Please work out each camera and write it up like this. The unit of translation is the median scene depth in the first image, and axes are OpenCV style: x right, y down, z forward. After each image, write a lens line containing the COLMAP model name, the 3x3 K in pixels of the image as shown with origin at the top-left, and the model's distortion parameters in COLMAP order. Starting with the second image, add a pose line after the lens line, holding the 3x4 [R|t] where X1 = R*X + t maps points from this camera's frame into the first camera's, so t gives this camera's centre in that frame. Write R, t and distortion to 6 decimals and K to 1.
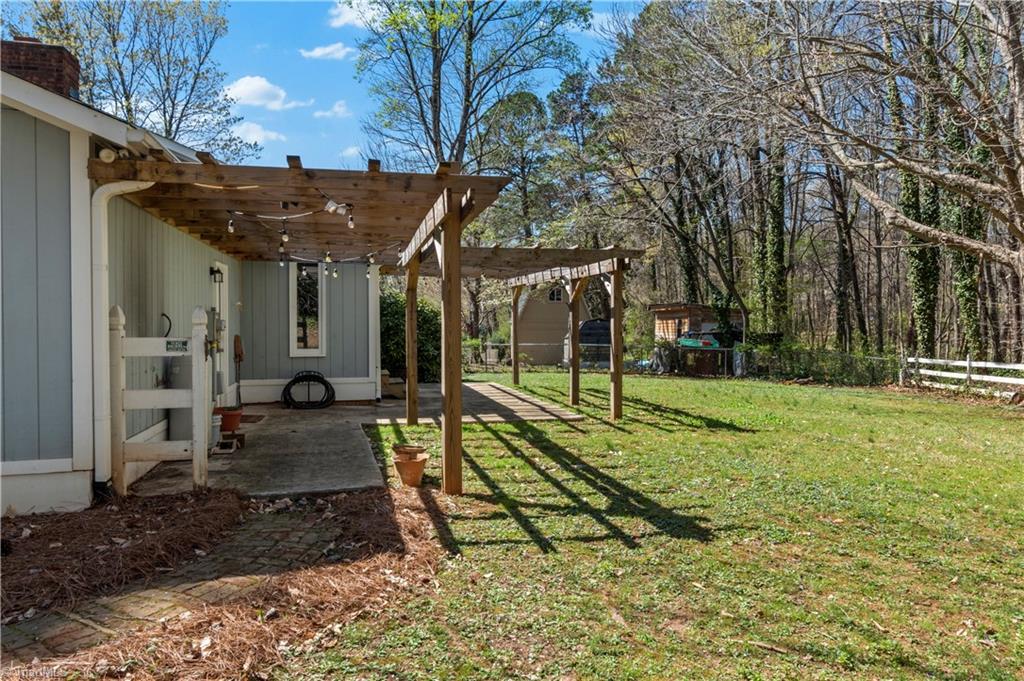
lens RADIAL K [[693.5, 0, 511.1], [0, 693.5, 318.0], [0, 0, 1]] dist [-0.008340, -0.001352]
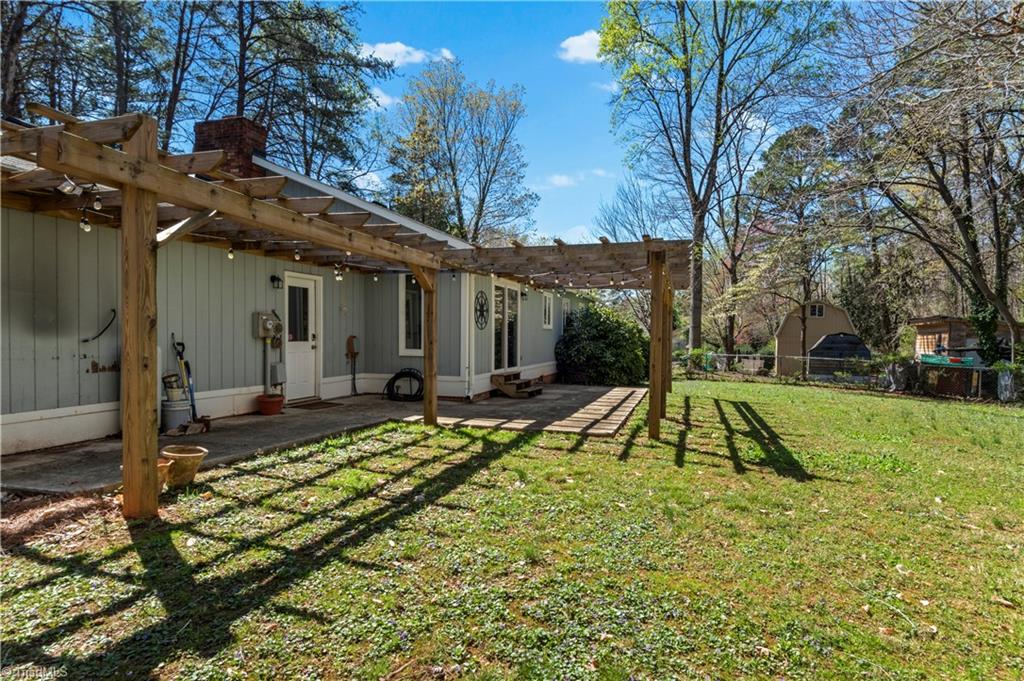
lens RADIAL K [[537.5, 0, 512.0], [0, 537.5, 340.5], [0, 0, 1]] dist [0.000604, 0.000202]
pose [[0.875752, 0.018723, -0.482397, 0.112670], [-0.011579, 0.999775, 0.017783, 0.005083], [0.482621, -0.009988, 0.875772, 0.120181]]
